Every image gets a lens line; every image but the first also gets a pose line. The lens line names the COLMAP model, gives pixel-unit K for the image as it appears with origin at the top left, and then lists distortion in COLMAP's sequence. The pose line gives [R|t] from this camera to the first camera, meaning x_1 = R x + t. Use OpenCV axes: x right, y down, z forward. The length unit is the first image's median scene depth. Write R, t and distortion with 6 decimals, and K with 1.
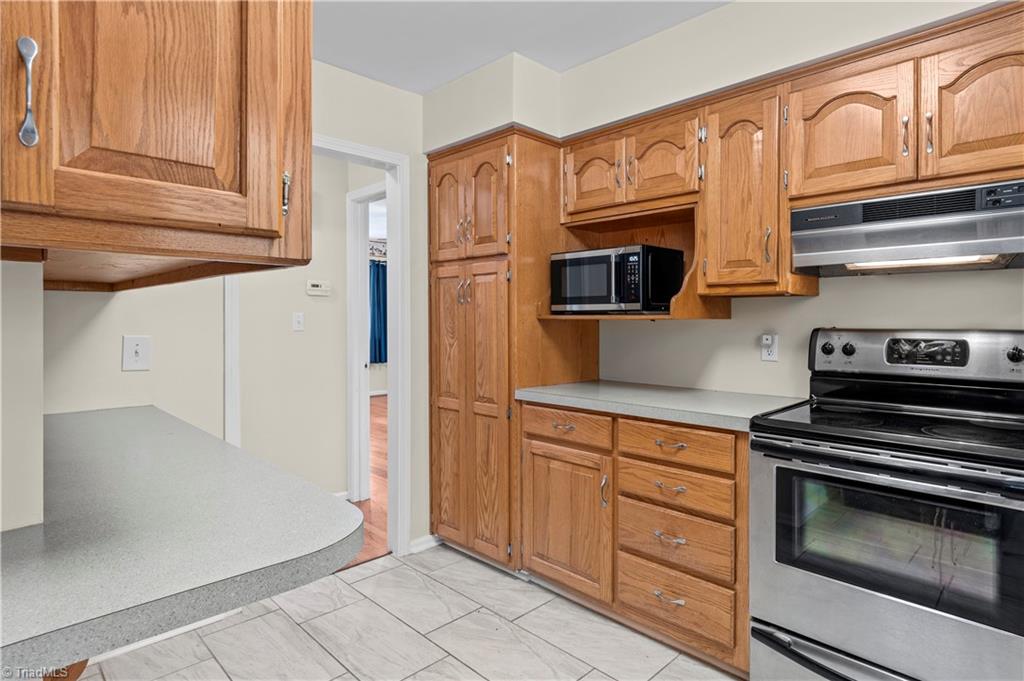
lens RADIAL K [[562.0, 0, 535.4], [0, 562.0, 329.4], [0, 0, 1]] dist [0.006332, -0.001333]
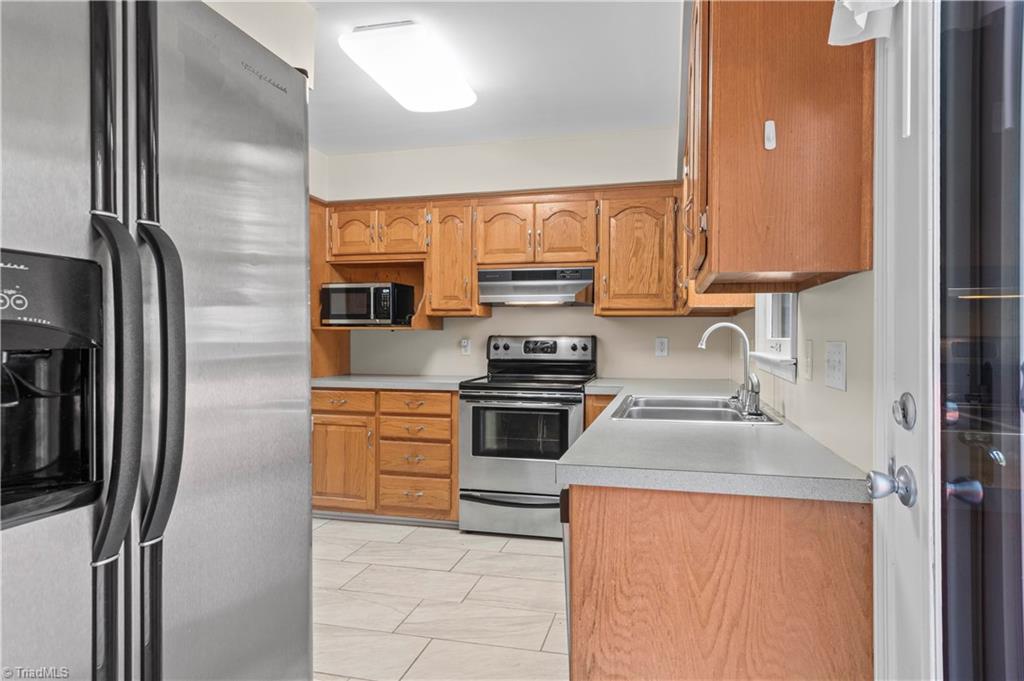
lens RADIAL K [[562.0, 0, 535.4], [0, 562.0, 329.4], [0, 0, 1]] dist [0.006332, -0.001333]
pose [[0.856298, 0.007401, 0.516429, -0.301636], [0.004392, 0.999757, -0.021611, 0.017909], [-0.516464, 0.020774, 0.856057, -0.602821]]
